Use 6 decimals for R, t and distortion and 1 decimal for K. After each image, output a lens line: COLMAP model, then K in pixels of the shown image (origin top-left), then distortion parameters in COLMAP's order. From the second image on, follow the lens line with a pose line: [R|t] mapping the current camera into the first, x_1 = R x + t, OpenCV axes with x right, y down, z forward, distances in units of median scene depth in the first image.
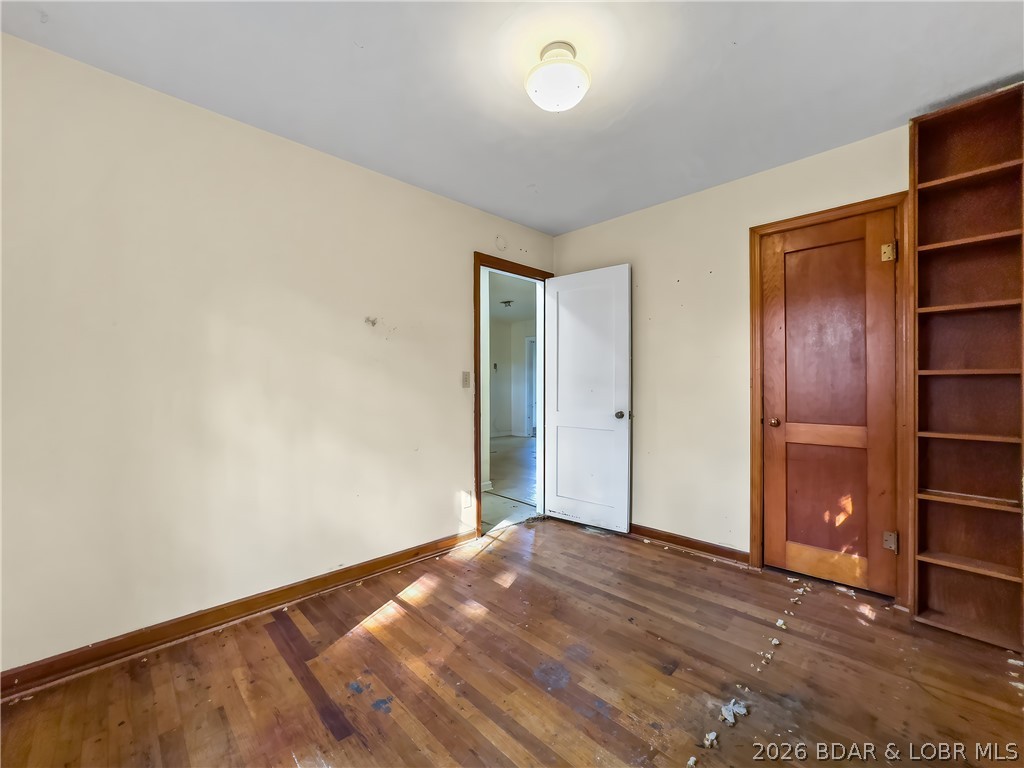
lens RADIAL K [[418.1, 0, 511.5], [0, 418.1, 383.6], [0, 0, 1]] dist [-0.026211, 0.005785]
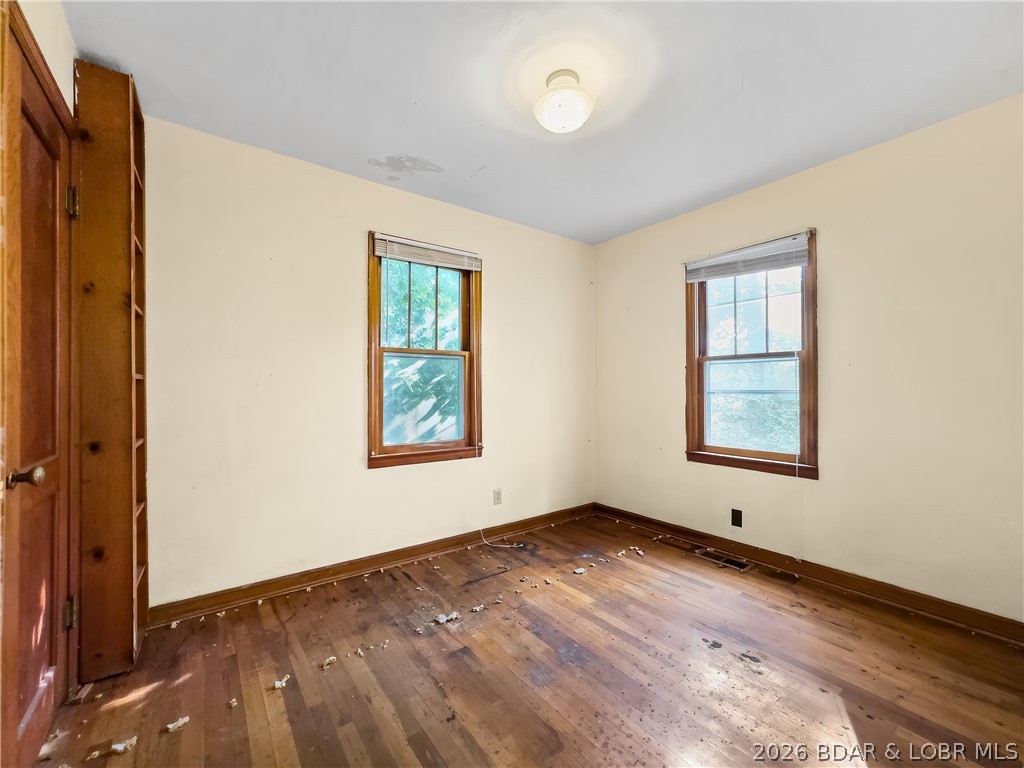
lens RADIAL K [[418.1, 0, 507.2], [0, 418.1, 385.4], [0, 0, 1]] dist [-0.026211, 0.005785]
pose [[-0.990157, 0.008584, 0.139699, 0.112159], [0.007404, 0.999932, -0.008964, 0.005698], [-0.139766, -0.007842, -0.990153, 2.138148]]
